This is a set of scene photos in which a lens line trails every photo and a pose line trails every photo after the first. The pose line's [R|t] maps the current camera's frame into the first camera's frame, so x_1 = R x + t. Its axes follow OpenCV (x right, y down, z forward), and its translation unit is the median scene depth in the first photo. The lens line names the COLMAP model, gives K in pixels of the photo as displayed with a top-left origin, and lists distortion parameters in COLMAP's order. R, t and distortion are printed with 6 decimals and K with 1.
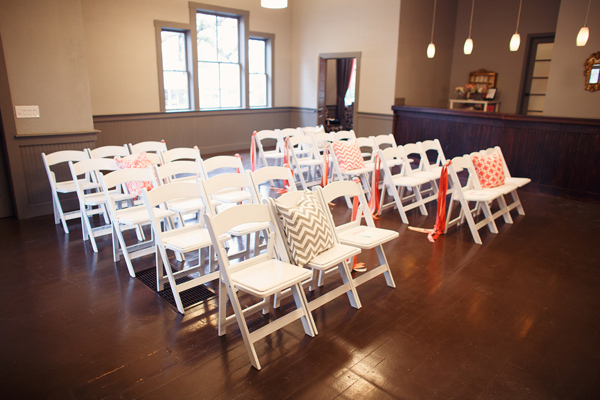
lens RADIAL K [[408.8, 0, 292.4], [0, 408.8, 187.2], [0, 0, 1]] dist [-0.002784, -0.000431]
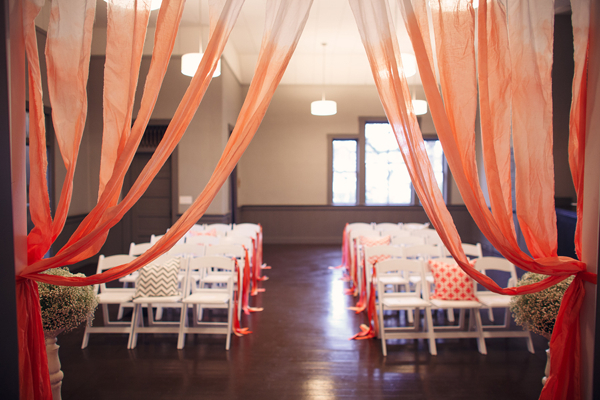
lens RADIAL K [[408.8, 0, 292.4], [0, 408.8, 187.2], [0, 0, 1]] dist [-0.002784, -0.000431]
pose [[0.723707, 0.006867, -0.690073, 0.436960], [-0.162847, 0.973411, -0.161097, -0.020288], [0.670618, 0.228964, 0.705583, 0.060075]]
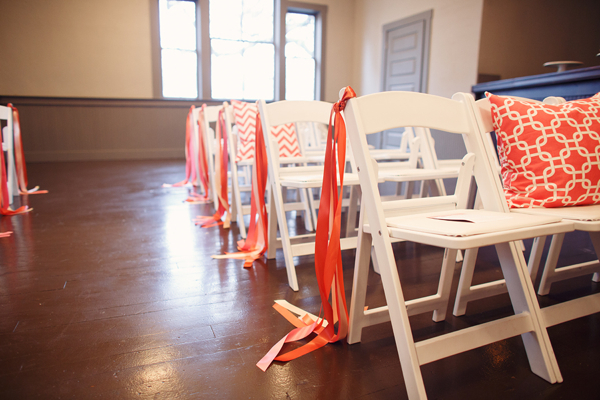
lens RADIAL K [[408.8, 0, 292.4], [0, 408.8, 187.2], [0, 0, 1]] dist [-0.002784, -0.000431]
pose [[0.939187, 0.062795, -0.337615, 0.212192], [-0.084732, 0.995117, -0.050625, 0.008599], [0.332787, 0.076153, 0.939922, 0.346856]]
